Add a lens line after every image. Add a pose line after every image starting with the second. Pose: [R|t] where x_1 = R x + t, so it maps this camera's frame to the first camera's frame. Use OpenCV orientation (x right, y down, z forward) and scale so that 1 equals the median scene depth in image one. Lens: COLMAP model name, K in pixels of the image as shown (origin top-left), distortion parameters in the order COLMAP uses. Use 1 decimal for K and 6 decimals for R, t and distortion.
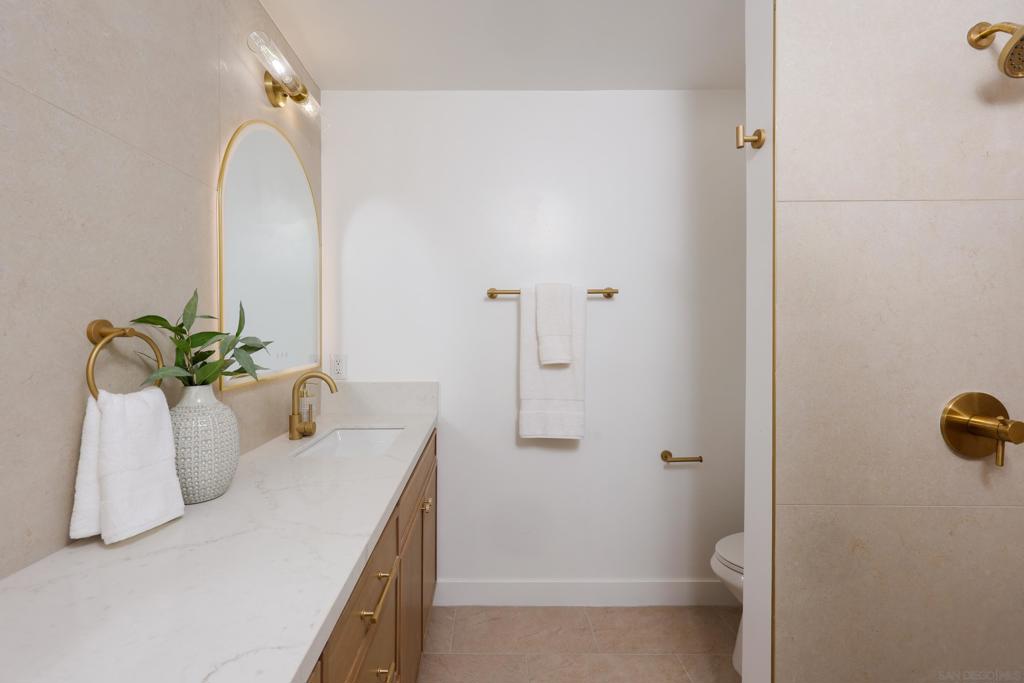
lens RADIAL K [[557.2, 0, 512.0], [0, 557.2, 341.5], [0, 0, 1]] dist [0.002901, 0.001454]
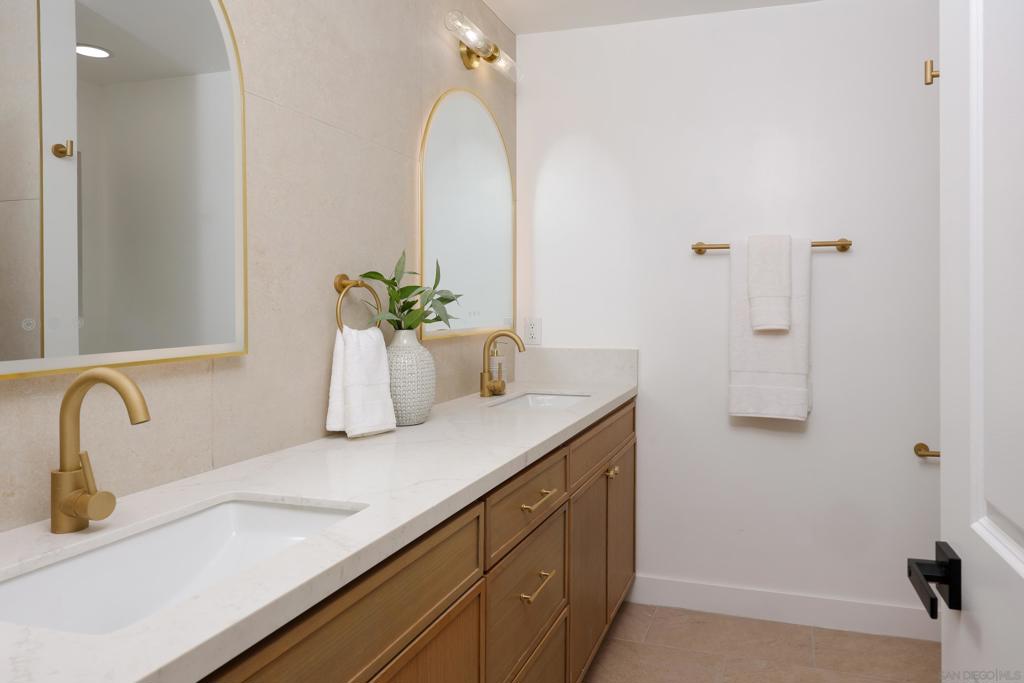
lens RADIAL K [[680.9, 0, 512.0], [0, 680.9, 341.5], [0, 0, 1]] dist [-0.003614, 0.000035]
pose [[0.940944, 0.025838, -0.337575, 0.141649], [-0.009924, 0.998760, 0.048784, 0.027155], [0.338417, -0.042553, 0.940034, -0.284462]]
